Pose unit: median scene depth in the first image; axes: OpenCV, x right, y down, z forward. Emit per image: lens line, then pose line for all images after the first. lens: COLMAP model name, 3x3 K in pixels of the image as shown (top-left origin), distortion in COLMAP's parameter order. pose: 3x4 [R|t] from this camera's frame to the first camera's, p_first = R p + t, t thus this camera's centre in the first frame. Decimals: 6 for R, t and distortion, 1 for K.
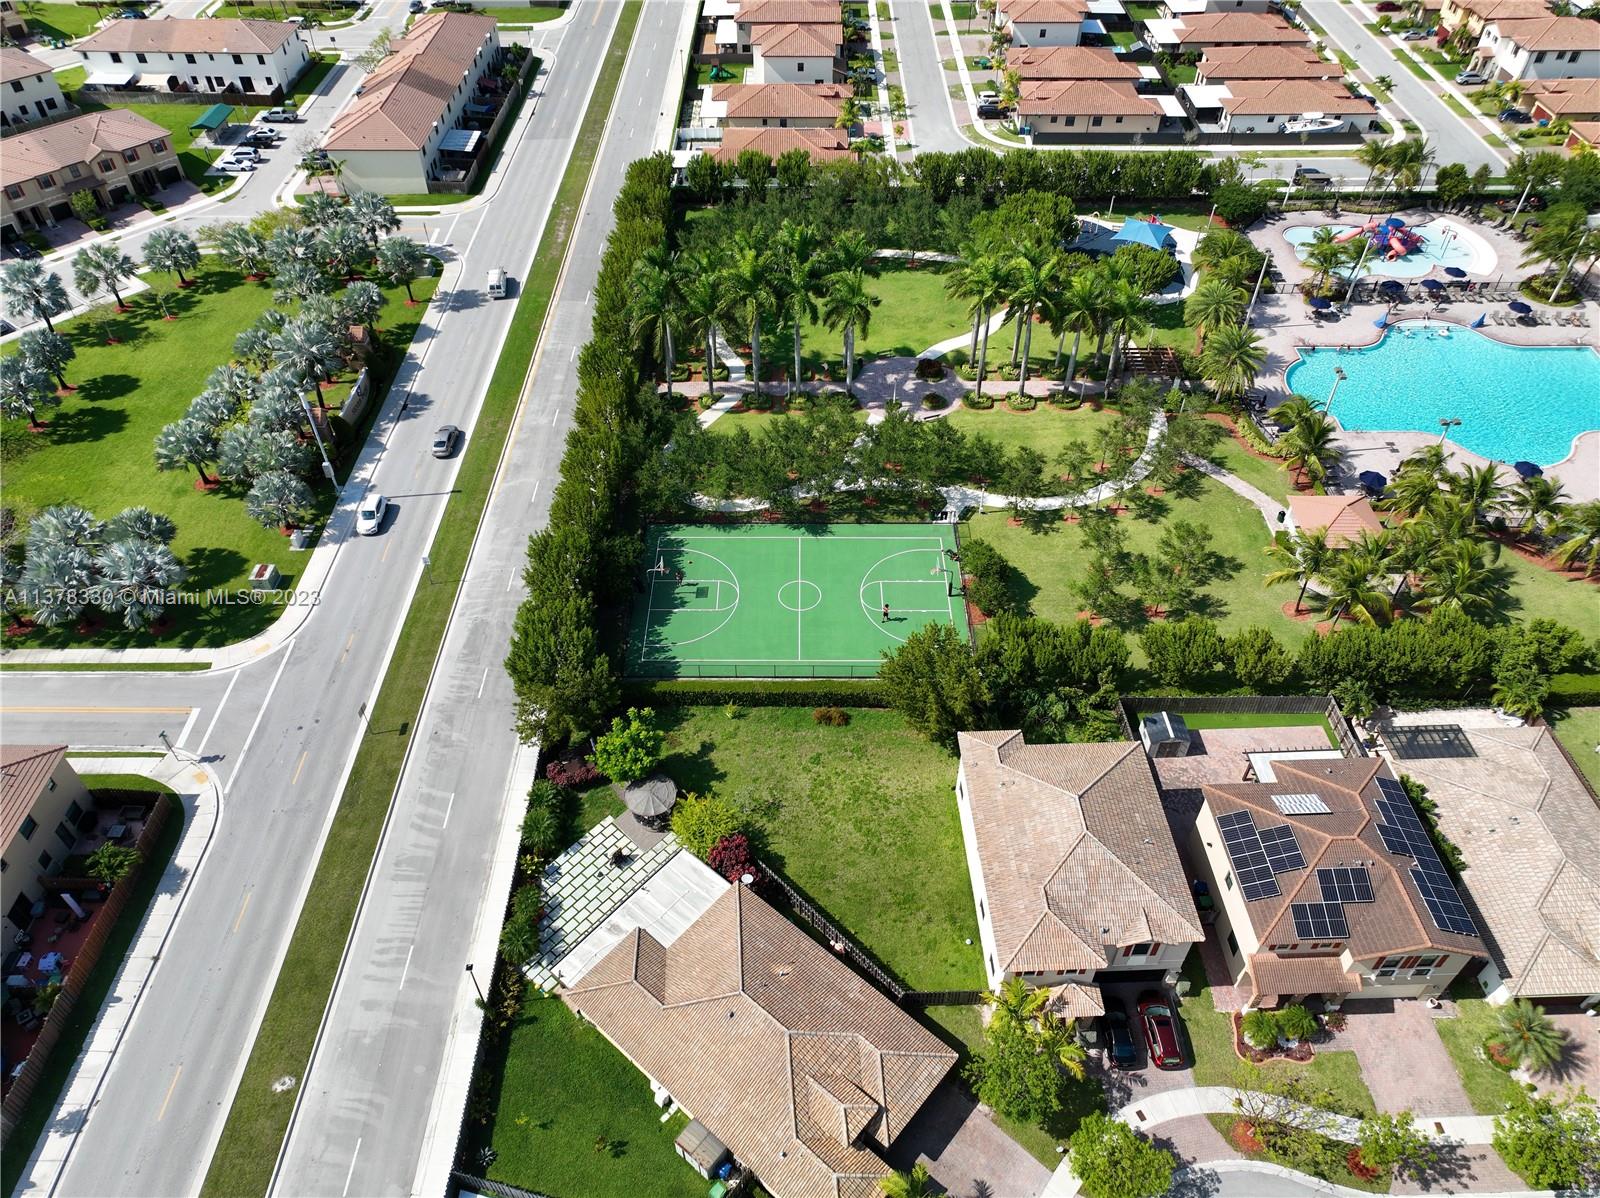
lens RADIAL K [[1119.5, 0, 793.0], [0, 1119.5, 593.3], [0, 0, 1]] dist [-0.005123, 0.022885]
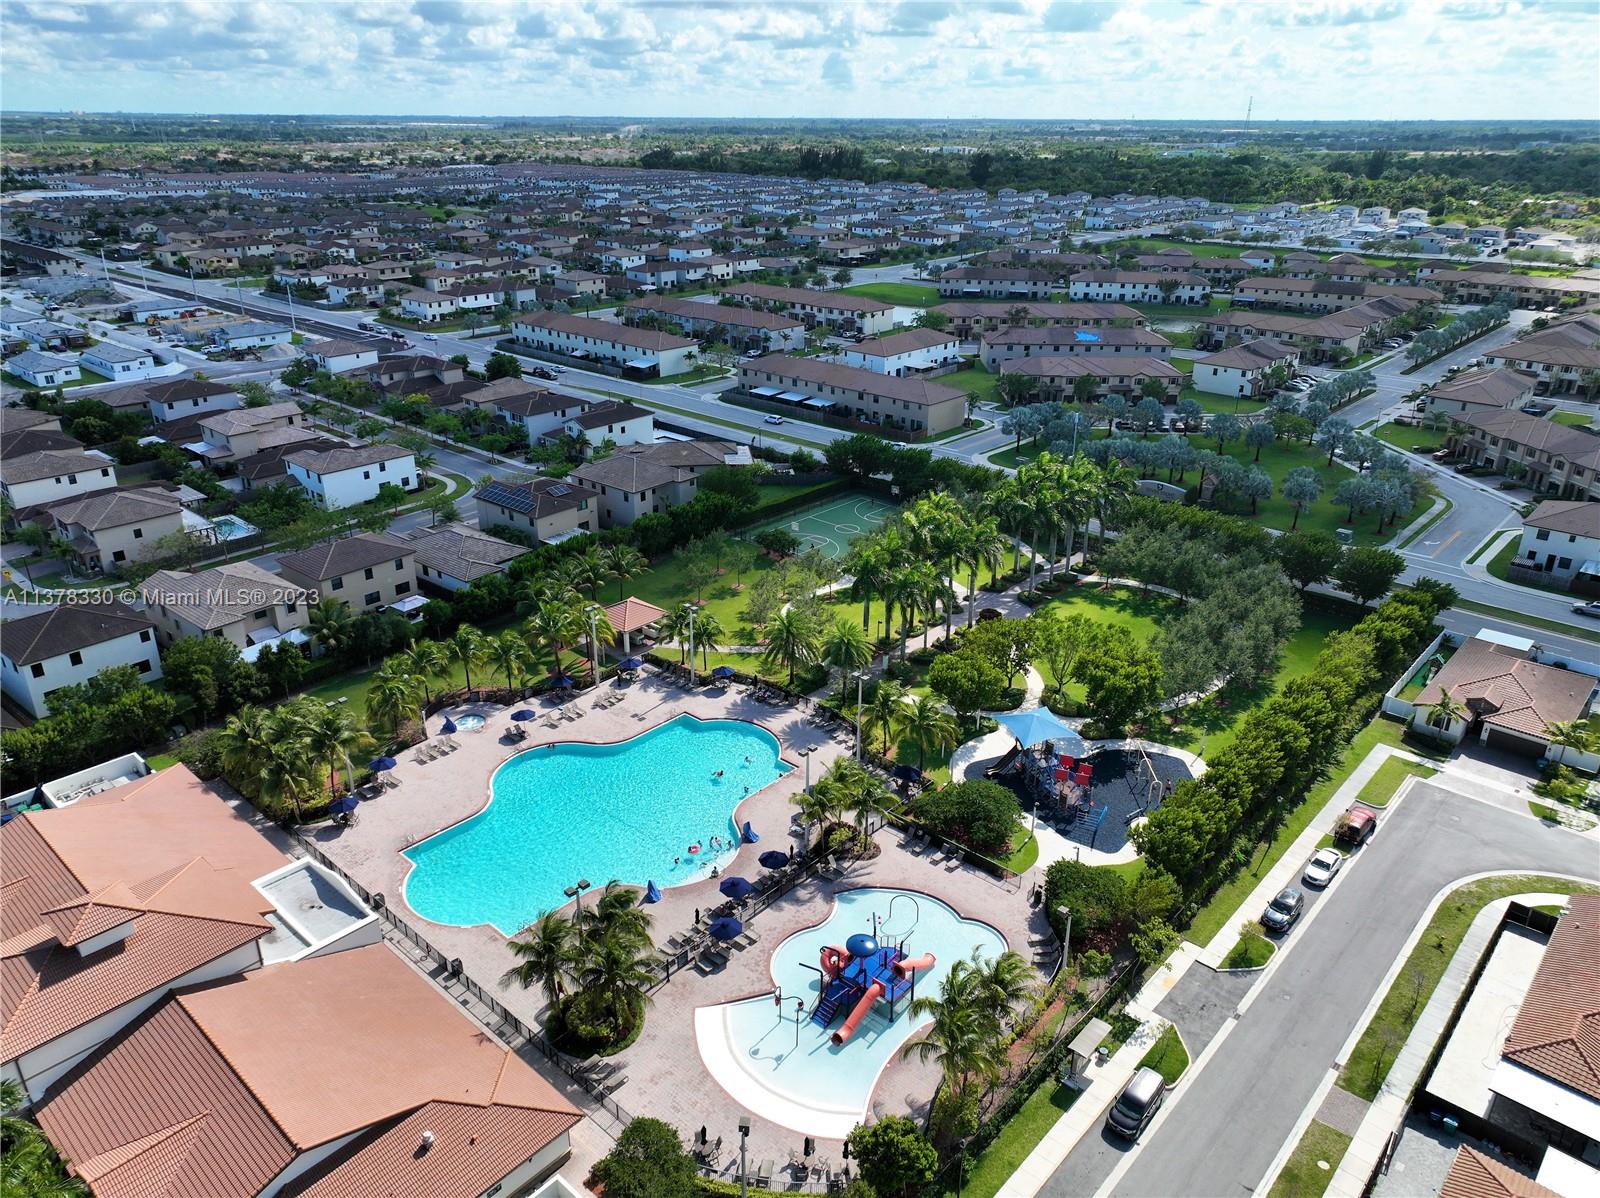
lens RADIAL K [[1119.5, 0, 792.8], [0, 1119.5, 595.5], [0, 0, 1]] dist [-0.005123, 0.022885]
pose [[-0.667879, 0.294771, -0.683409, 0.959936], [-0.519206, 0.473366, 0.711582, -0.857280], [0.533256, 0.830081, -0.163104, 0.987623]]
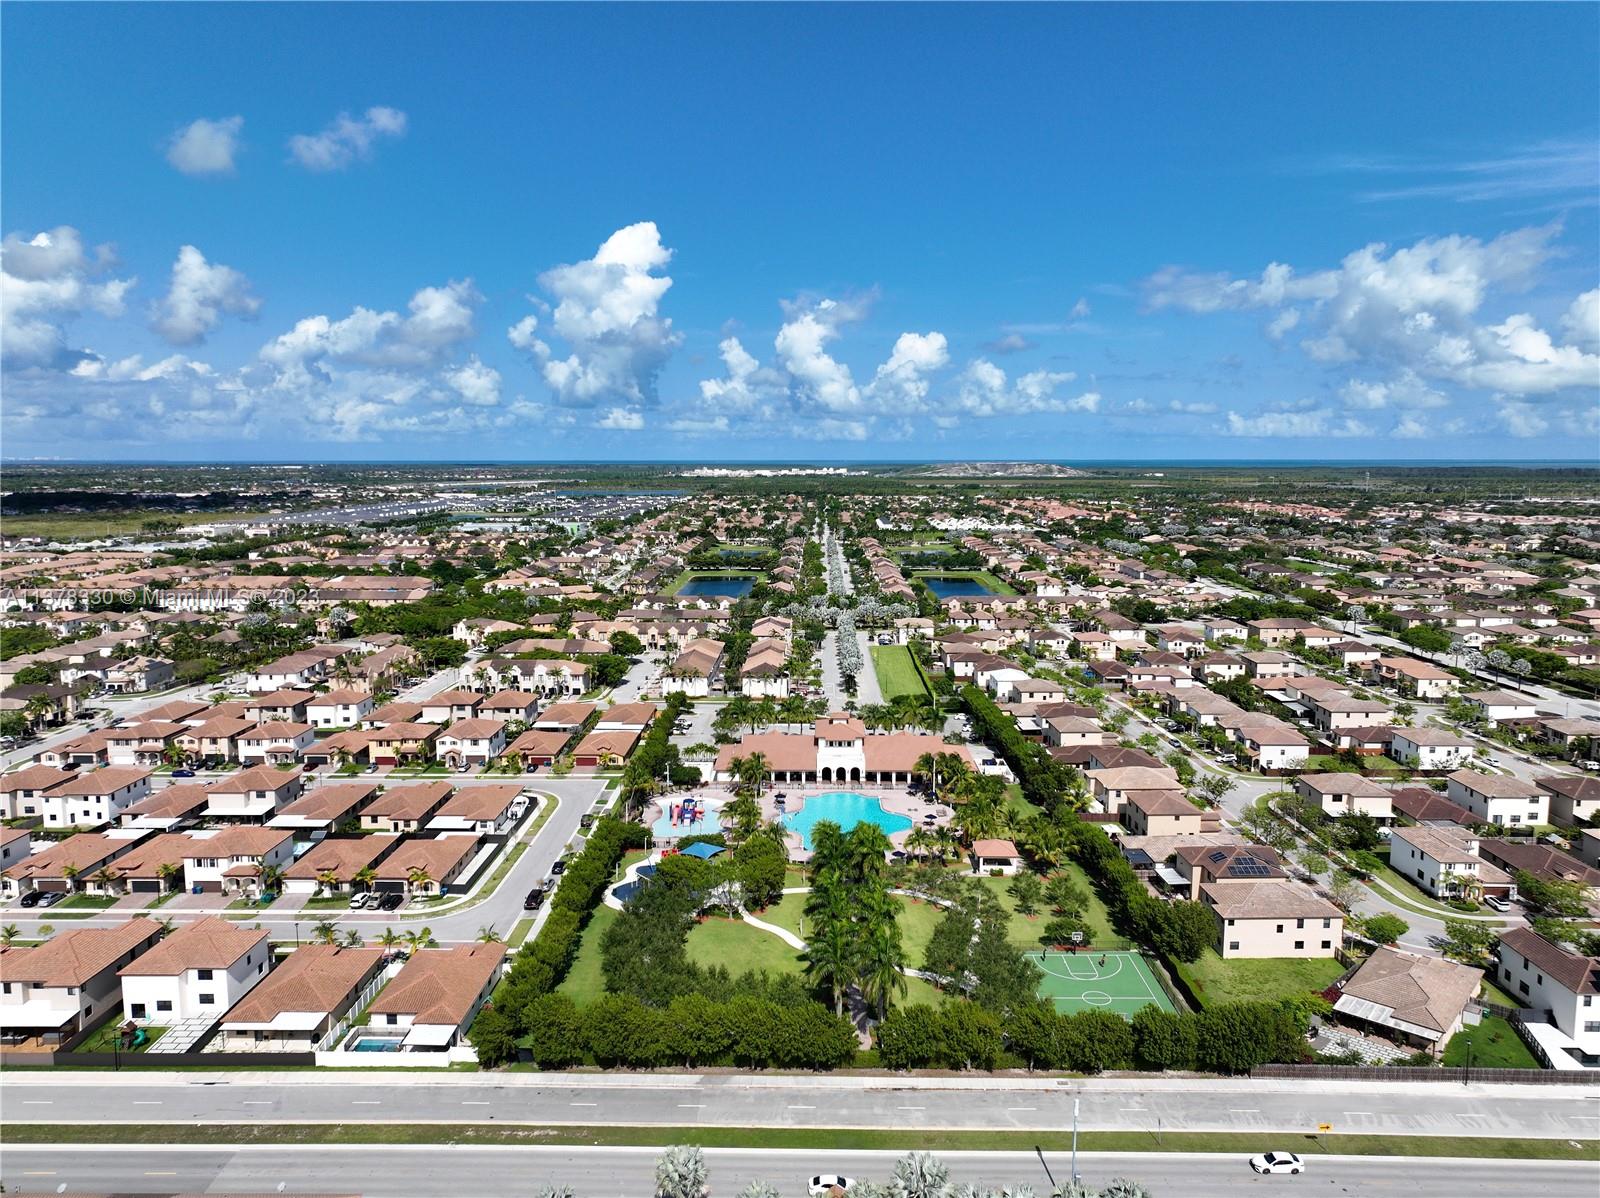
lens RADIAL K [[1119.5, 0, 789.5], [0, 1119.5, 600.6], [0, 0, 1]] dist [-0.005123, 0.022885]
pose [[0.015752, -0.125584, 0.991958, -1.086161], [0.699130, 0.710632, 0.078866, -0.597602], [-0.714821, 0.692265, 0.098994, 0.574161]]
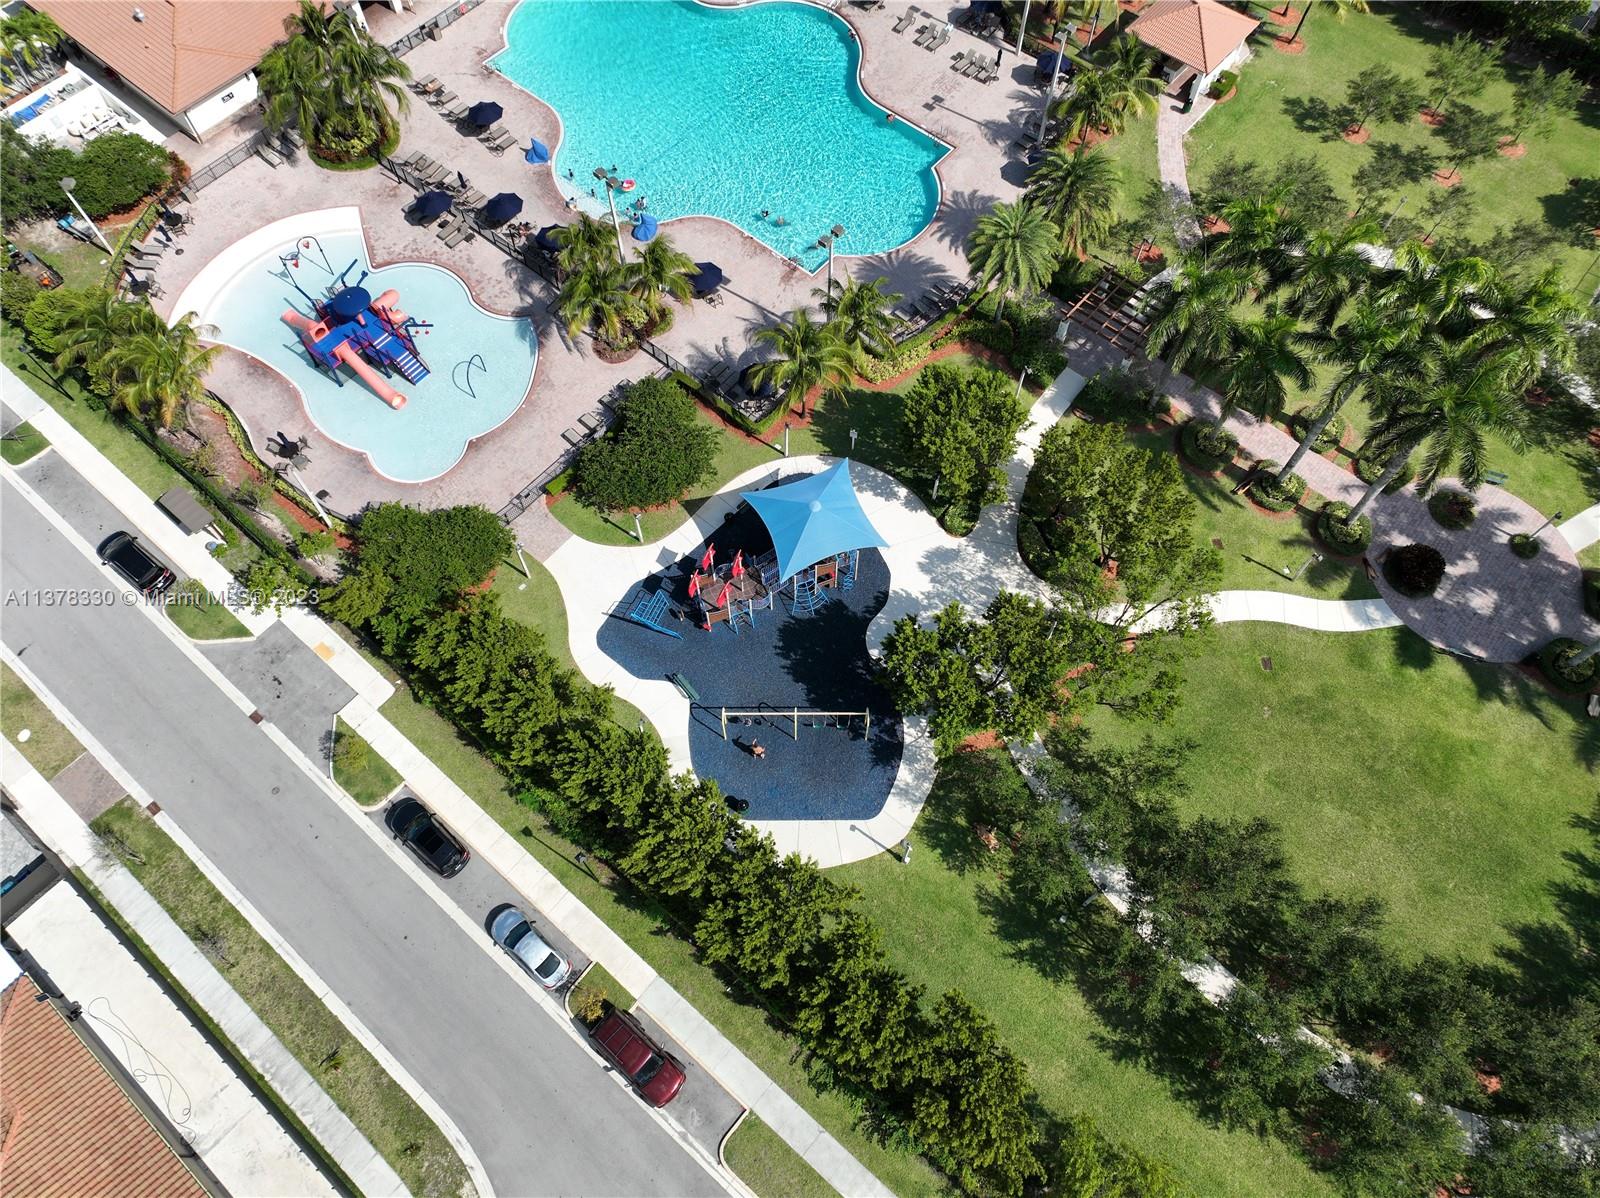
lens RADIAL K [[1119.5, 0, 797.0], [0, 1119.5, 597.6], [0, 0, 1]] dist [-0.005123, 0.022885]
pose [[-0.767219, -0.571191, 0.291747, 0.171059], [0.447552, -0.150942, 0.881427, -0.752147], [-0.459426, 0.806819, 0.371443, 0.883463]]
